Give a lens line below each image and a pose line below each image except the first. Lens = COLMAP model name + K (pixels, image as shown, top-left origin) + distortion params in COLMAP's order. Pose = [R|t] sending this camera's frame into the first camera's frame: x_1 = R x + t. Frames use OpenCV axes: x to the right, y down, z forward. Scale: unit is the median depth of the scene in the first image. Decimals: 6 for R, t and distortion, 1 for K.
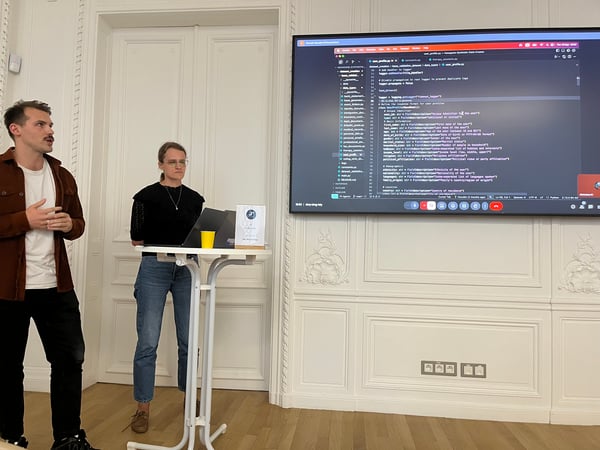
lens RADIAL K [[447.2, 0, 294.5], [0, 447.2, 225.0], [0, 0, 1]] dist [0.047438, -0.060103]
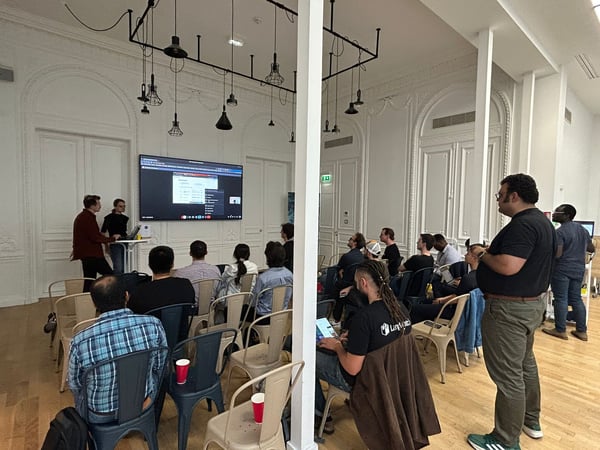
lens RADIAL K [[317.5, 0, 297.3], [0, 317.5, 226.4], [0, 0, 1]] dist [-0.007625, 0.002037]
pose [[0.705007, -0.050673, 0.707388, -0.724932], [-0.038668, 0.993214, 0.109687, -0.246689], [-0.708145, -0.104683, 0.698263, -1.064513]]
